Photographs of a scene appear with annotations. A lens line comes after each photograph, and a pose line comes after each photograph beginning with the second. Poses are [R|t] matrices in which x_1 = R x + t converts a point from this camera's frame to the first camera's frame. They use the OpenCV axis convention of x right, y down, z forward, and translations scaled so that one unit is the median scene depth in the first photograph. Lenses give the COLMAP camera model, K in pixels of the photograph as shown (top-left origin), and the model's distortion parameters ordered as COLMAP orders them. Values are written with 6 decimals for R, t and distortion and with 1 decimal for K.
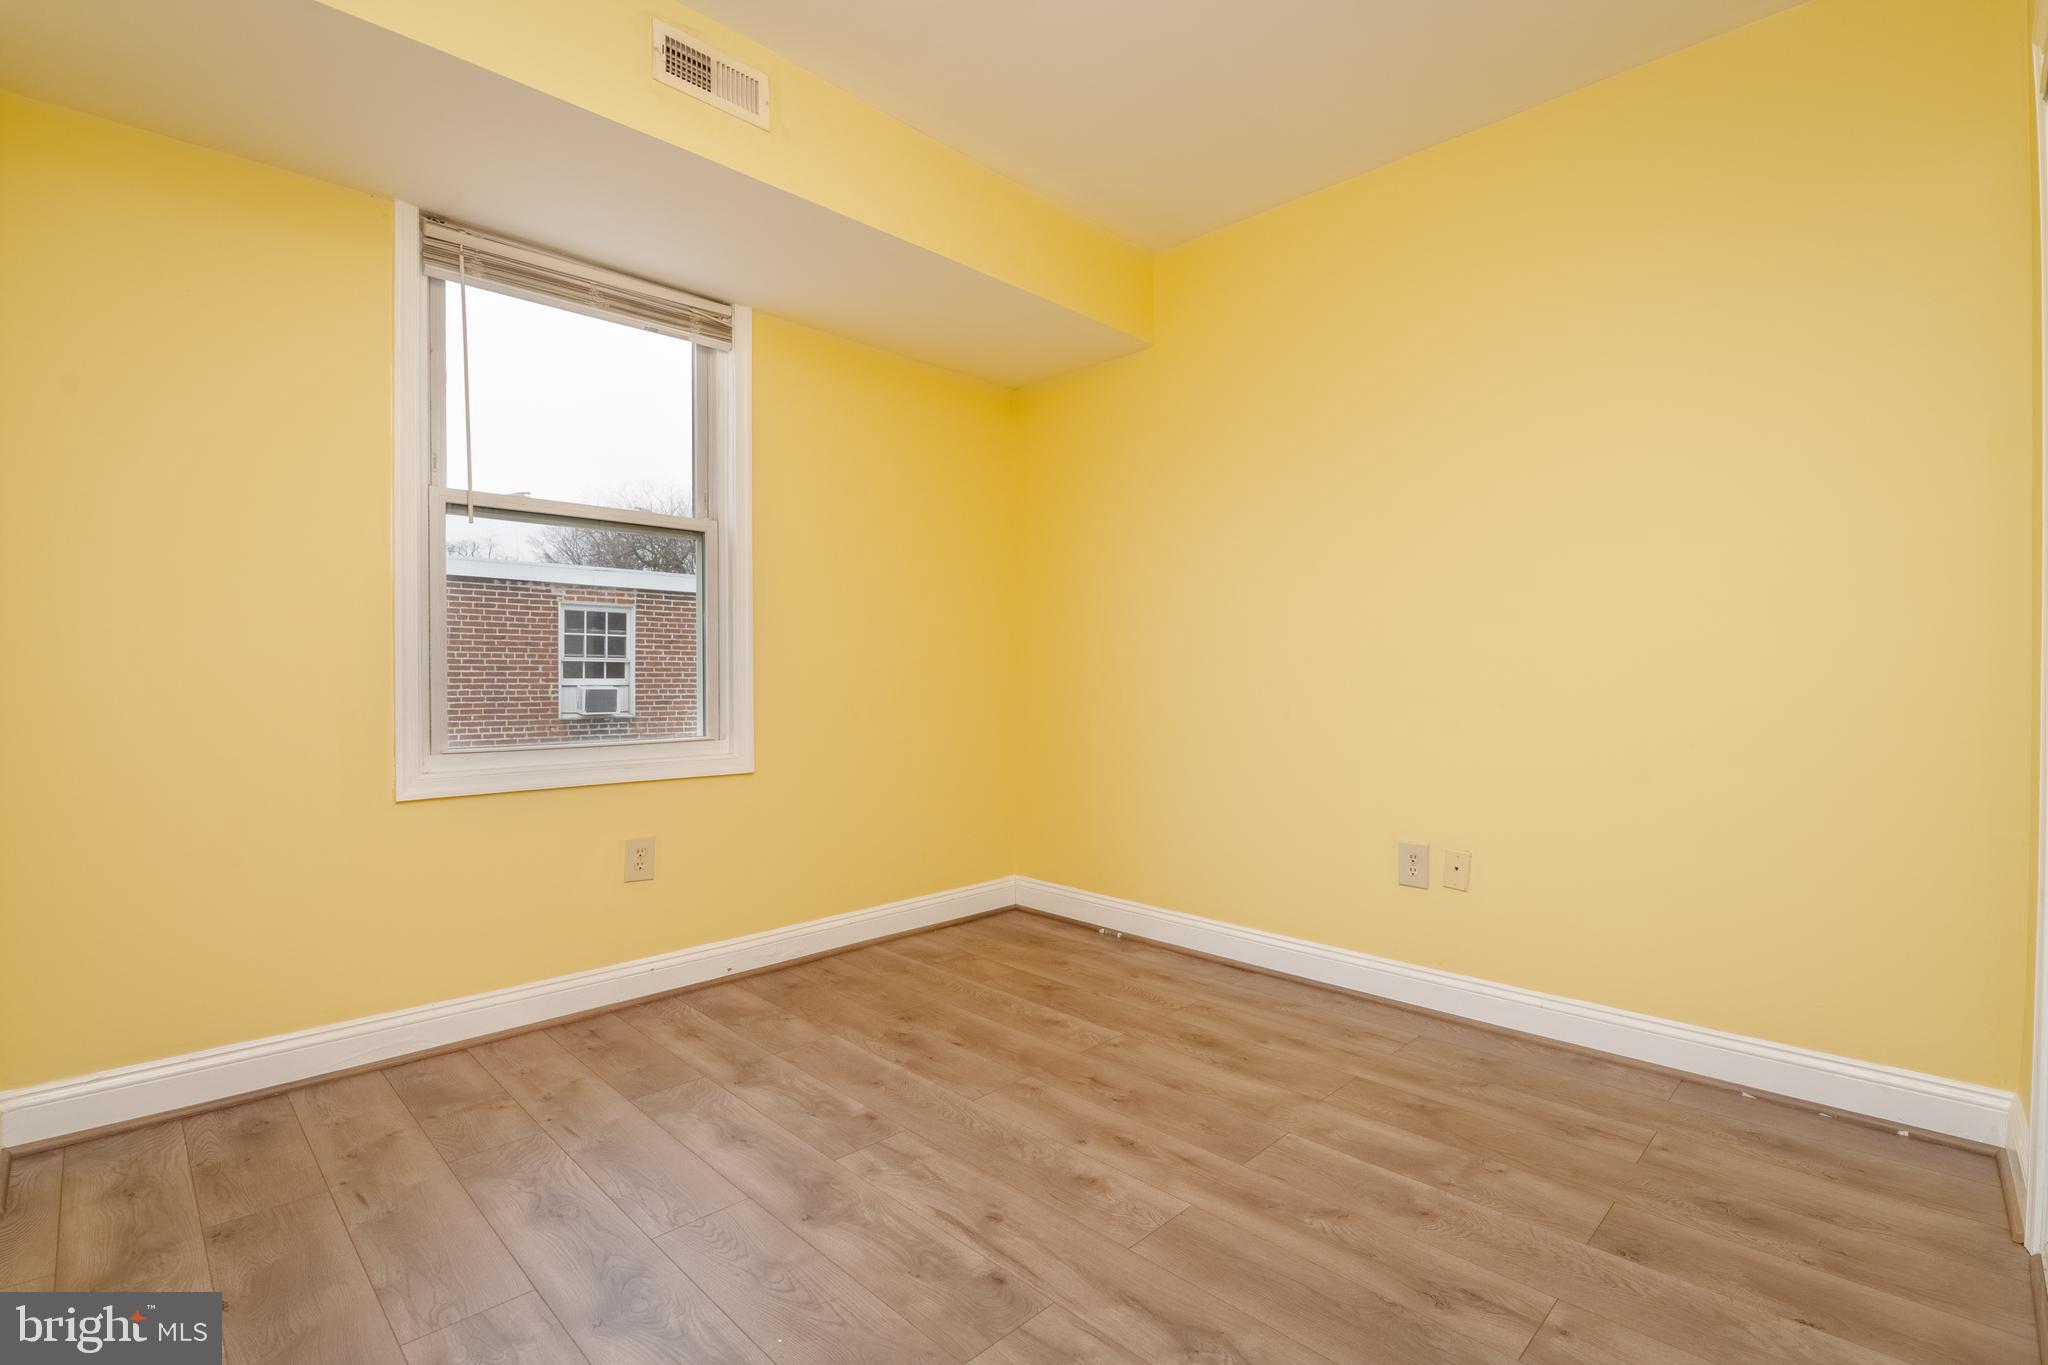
lens RADIAL K [[946.6, 0, 1034.0], [0, 946.6, 685.7], [0, 0, 1]] dist [-0.000078, -0.008034]
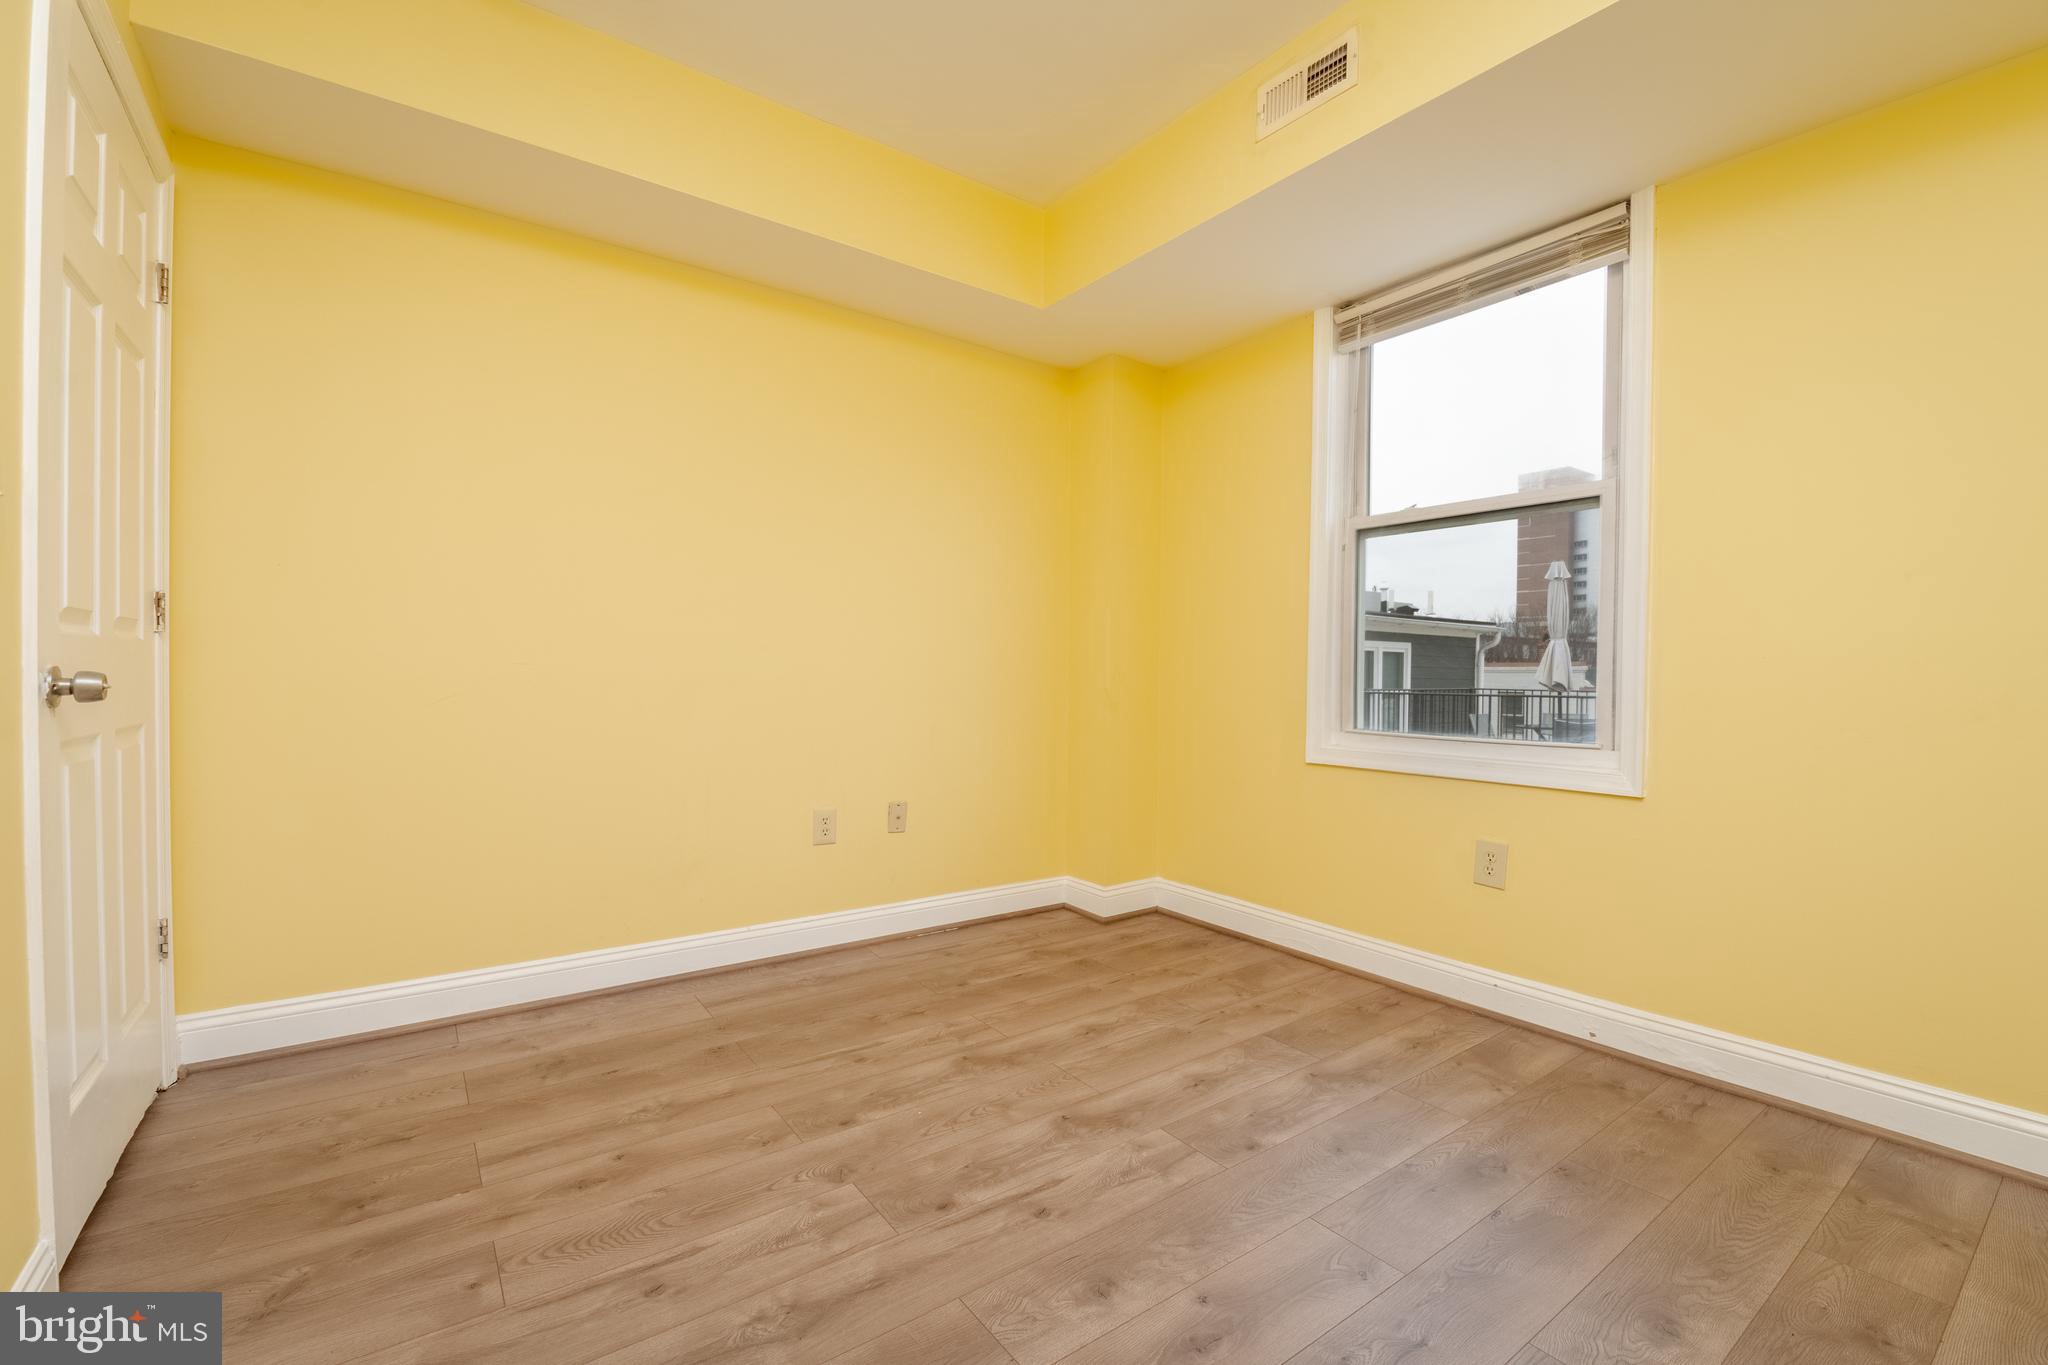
lens RADIAL K [[879.5, 0, 1033.2], [0, 879.5, 687.0], [0, 0, 1]] dist [-0.000406, -0.010051]
pose [[-0.162960, 0.018086, -0.986467, 0.664863], [-0.020016, 0.999566, 0.021633, -0.003913], [0.986430, 0.023270, -0.162527, 0.878671]]
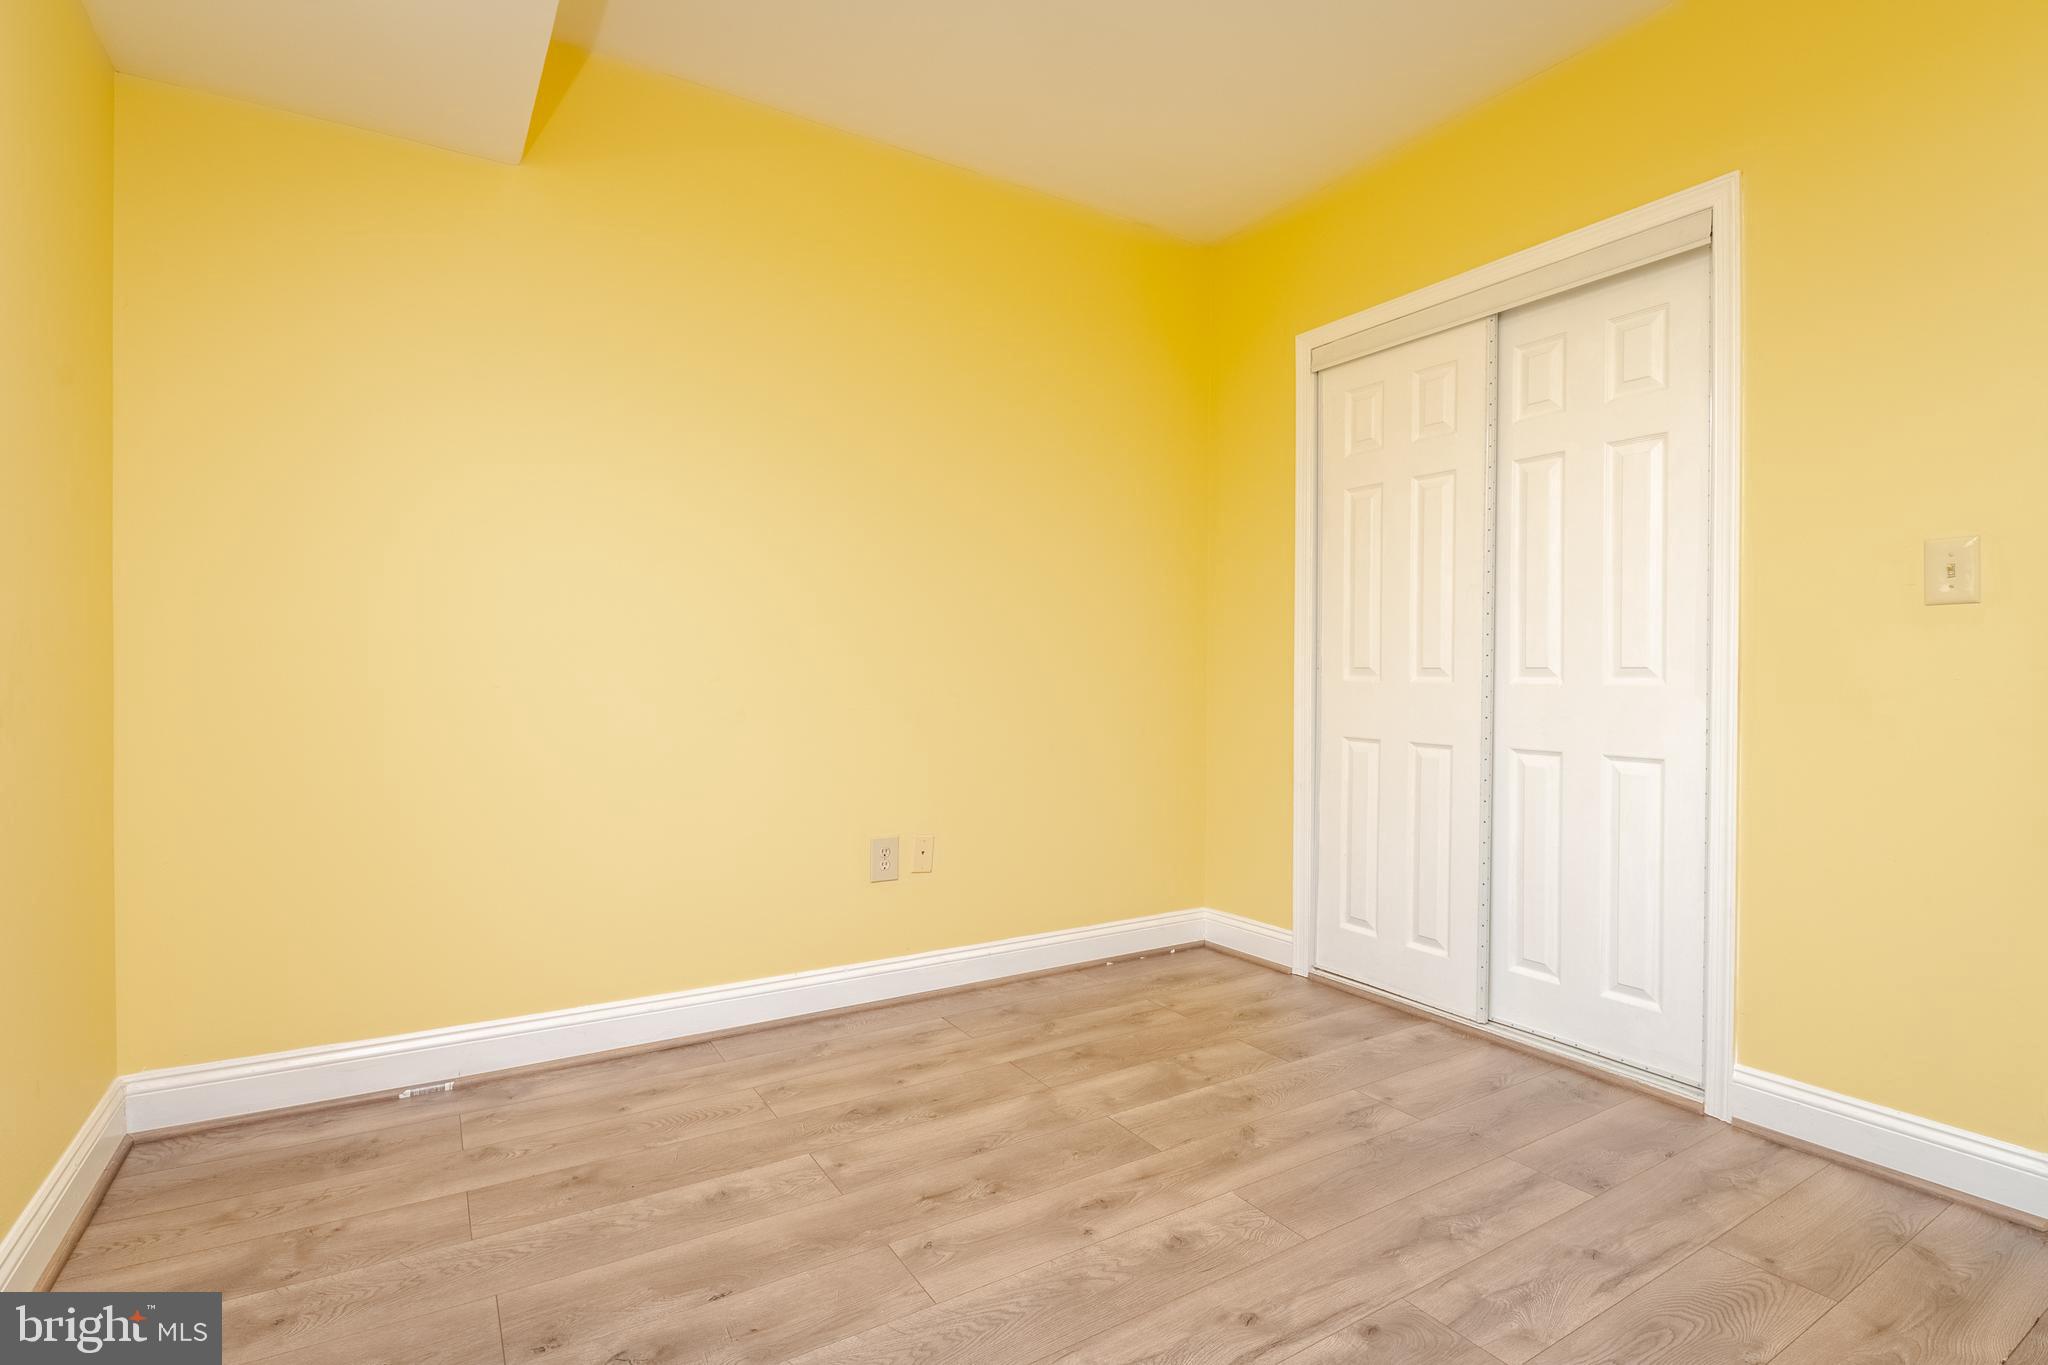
lens RADIAL K [[979.2, 0, 1050.4], [0, 979.2, 678.8], [0, 0, 1]] dist [0.001648, -0.007995]
pose [[0.214604, -0.004461, 0.976691, -0.714673], [0.004952, 0.999982, 0.003479, -0.003435], [-0.976689, 0.004090, 0.214622, 0.767206]]
